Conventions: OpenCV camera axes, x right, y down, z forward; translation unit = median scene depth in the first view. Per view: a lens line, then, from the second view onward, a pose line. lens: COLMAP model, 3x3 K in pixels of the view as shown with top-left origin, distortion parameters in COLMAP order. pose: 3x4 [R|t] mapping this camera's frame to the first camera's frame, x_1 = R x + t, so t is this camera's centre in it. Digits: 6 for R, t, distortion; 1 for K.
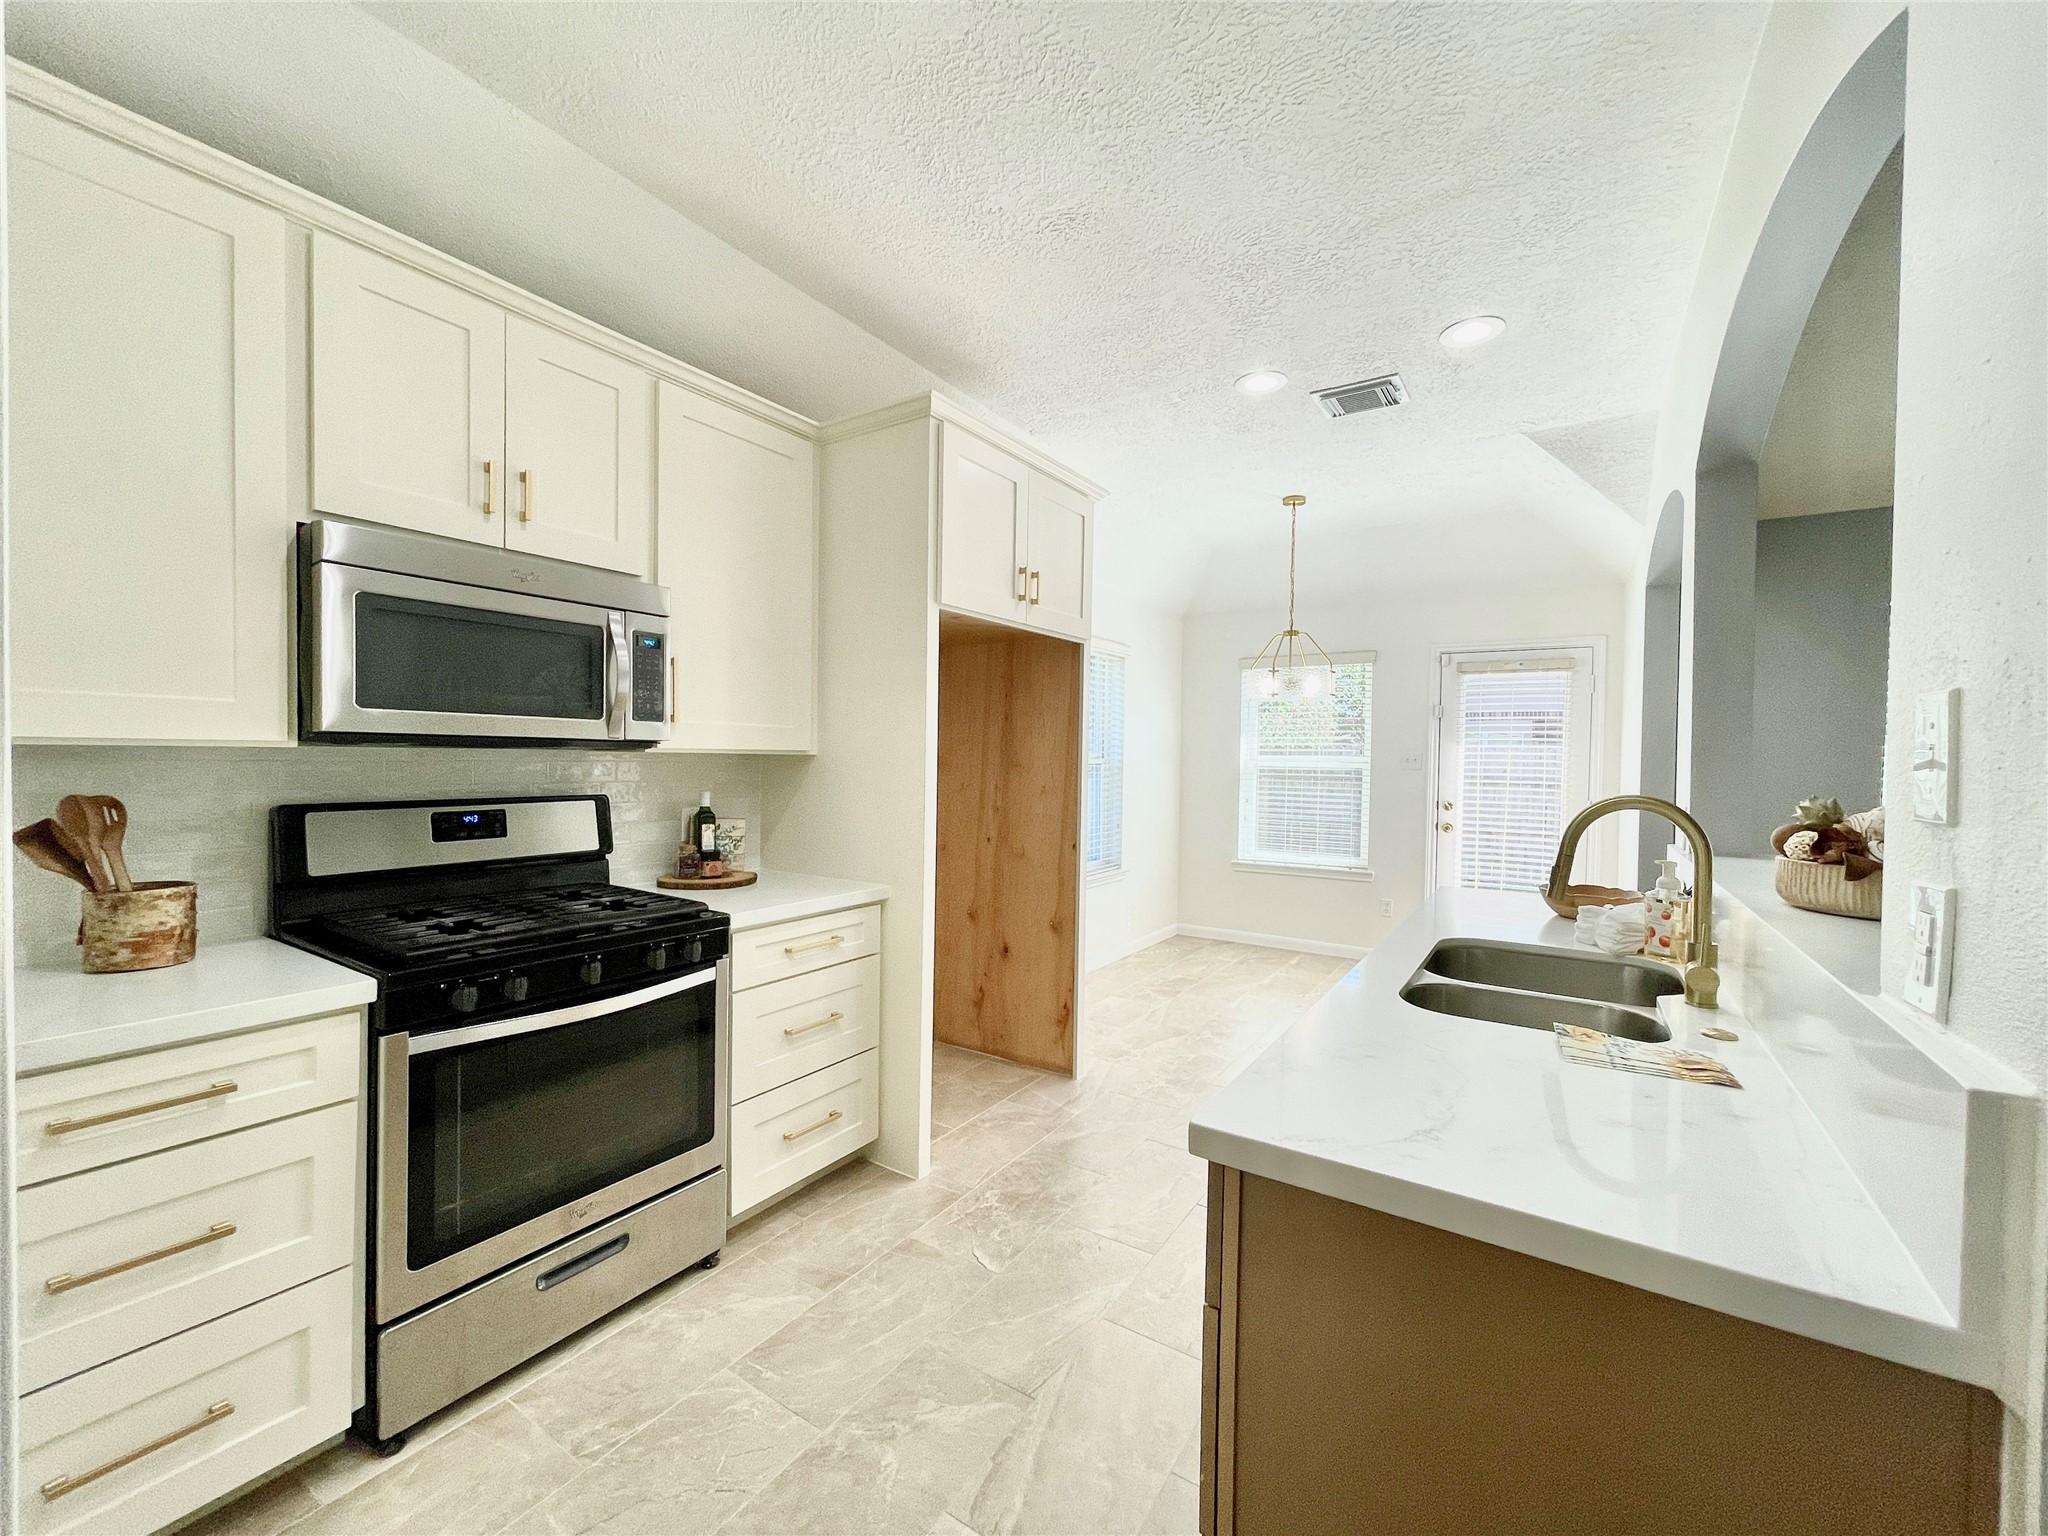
lens RADIAL K [[824.7, 0, 1019.7], [0, 824.7, 772.1], [0, 0, 1]] dist [-0.001266, 0.000071]
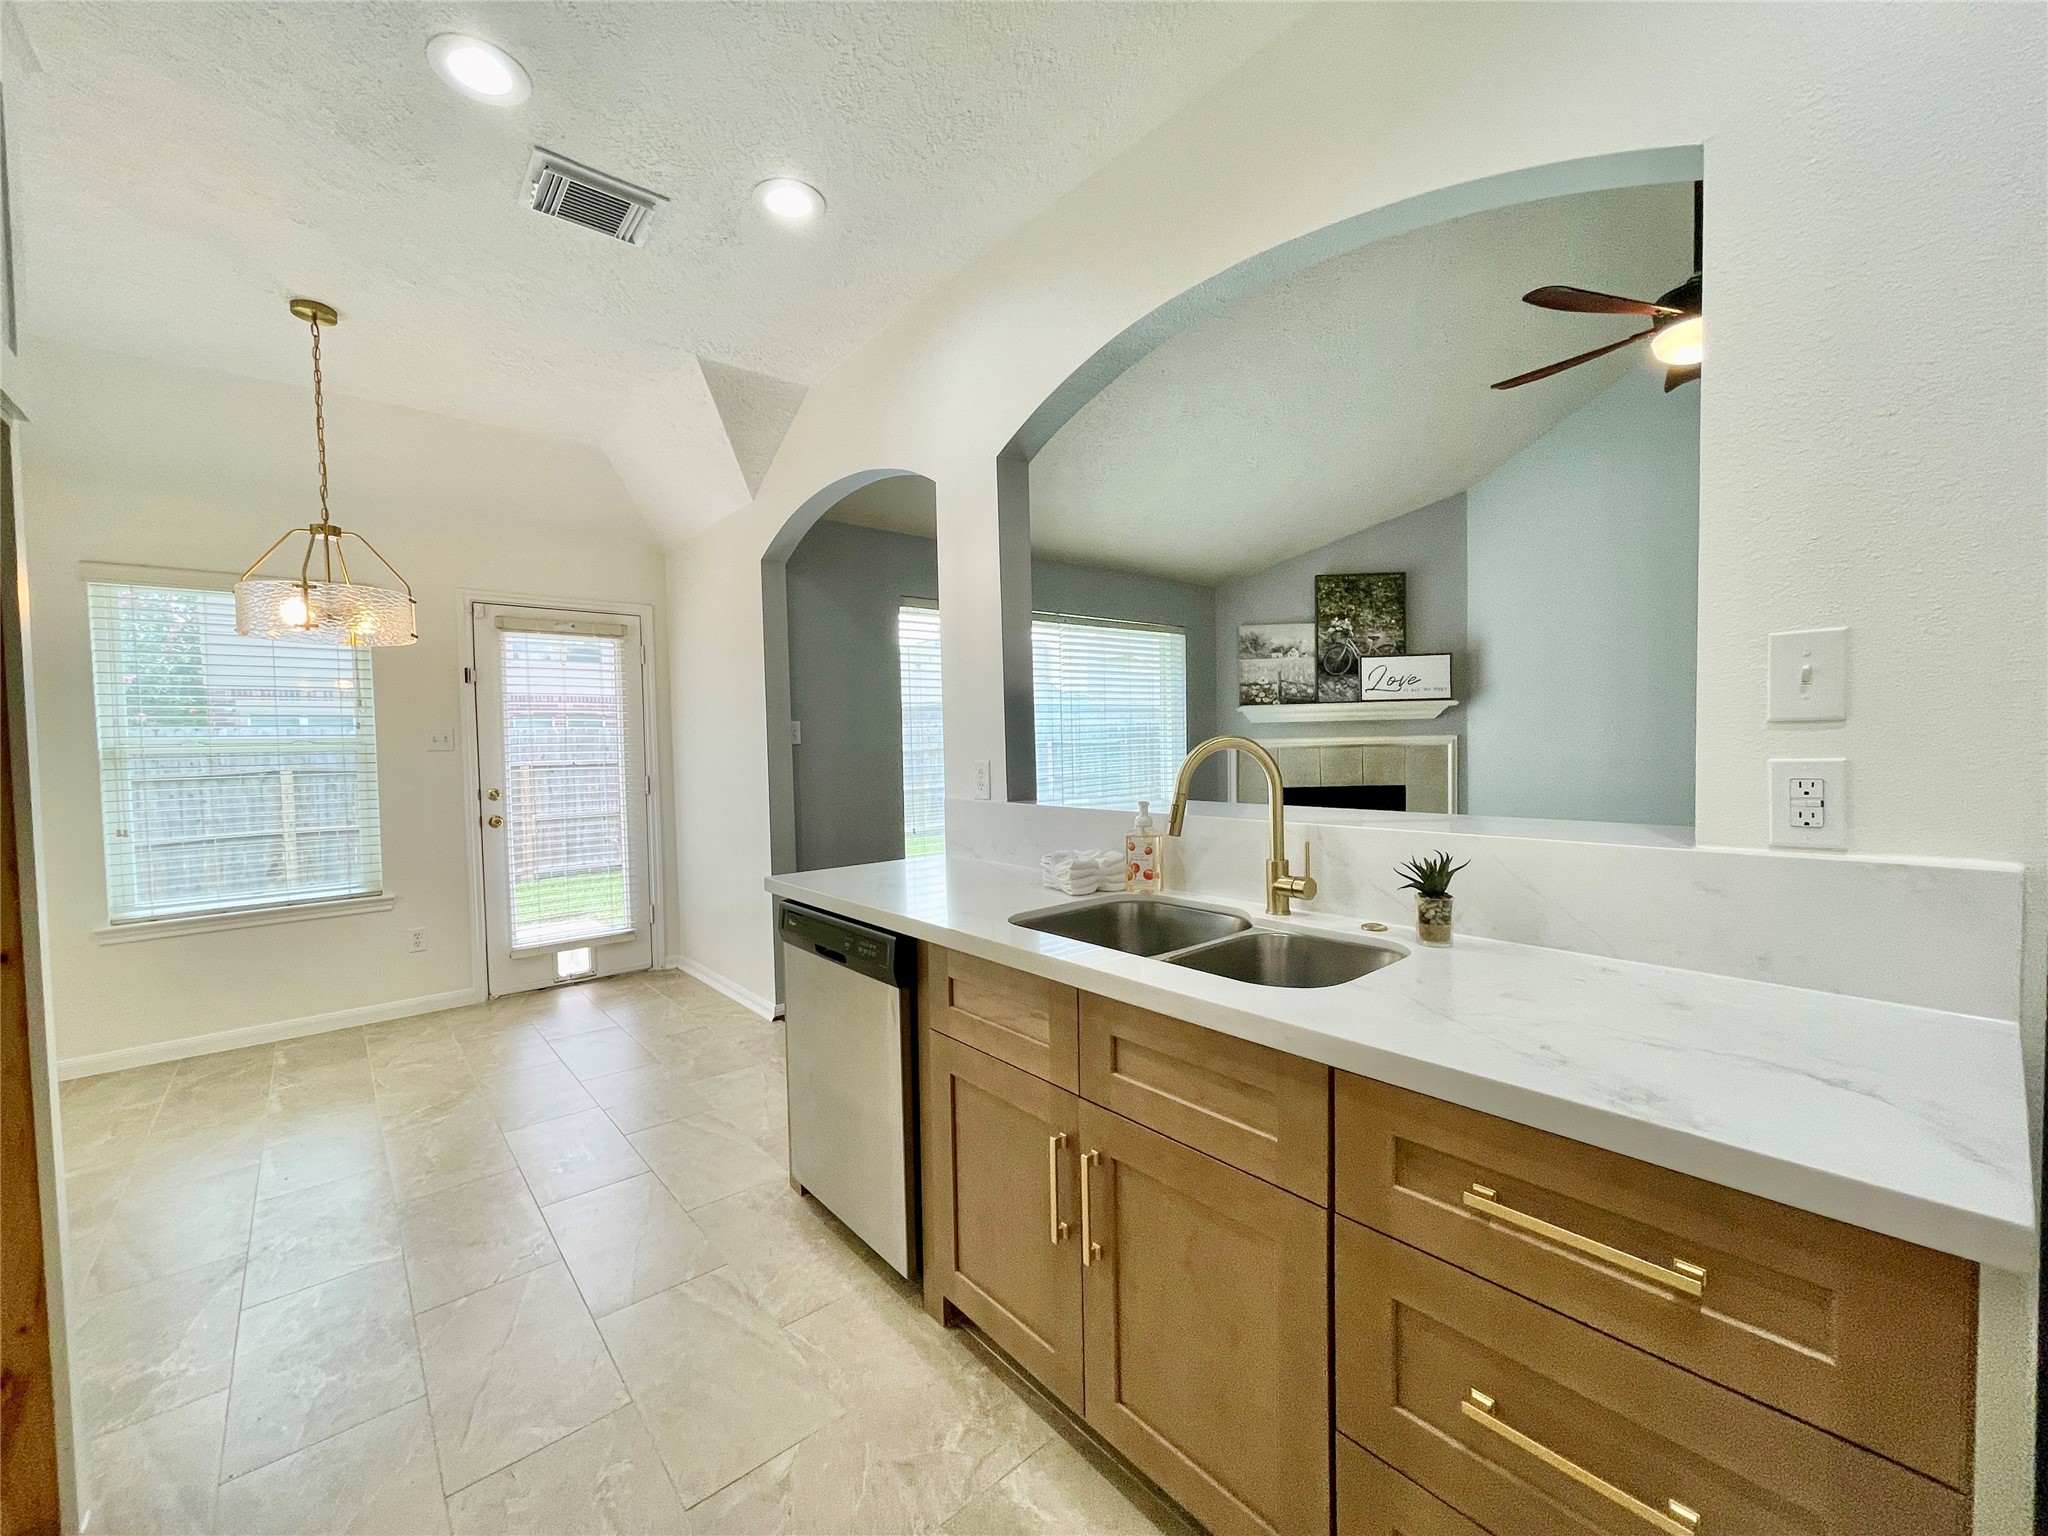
lens RADIAL K [[824.7, 0, 1024.9], [0, 824.7, 776.2], [0, 0, 1]] dist [-0.001266, 0.000071]
pose [[0.276623, -0.057614, 0.959250, -0.335023], [0.039940, 0.998028, 0.048425, 0.015192], [-0.960148, 0.024917, 0.278378, 0.893039]]
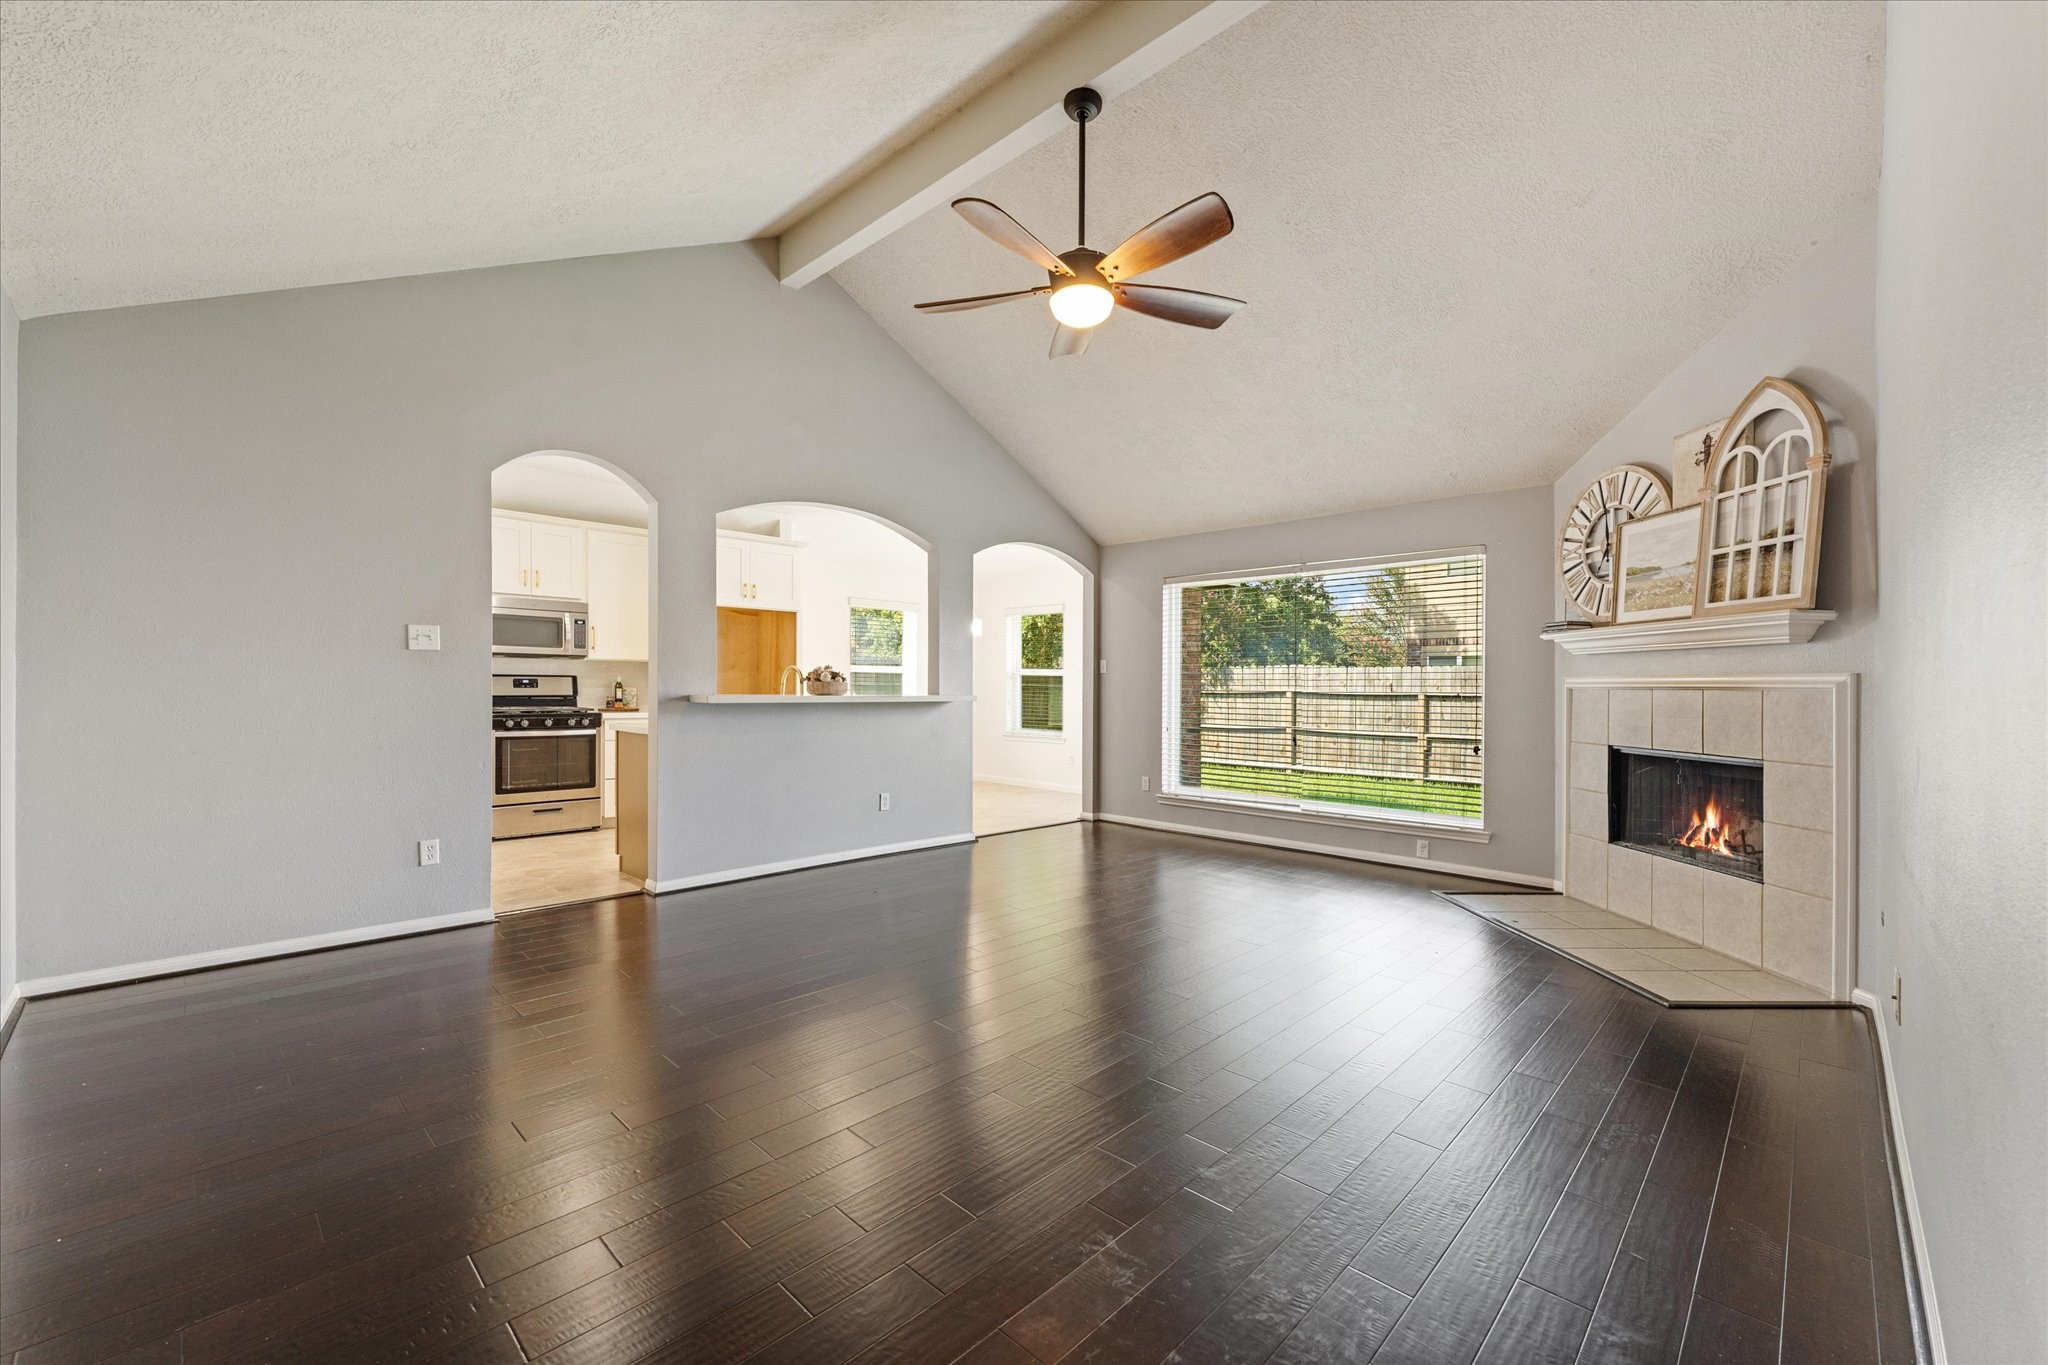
lens RADIAL K [[826.0, 0, 1031.9], [0, 826.0, 686.0], [0, 0, 1]] dist [0.001034, 0.000026]
pose [[0.983230, -0.008810, -0.182156, 1.533918], [0.004478, 0.999698, -0.024180, 0.138769], [0.182314, 0.022959, 0.982972, -1.474385]]
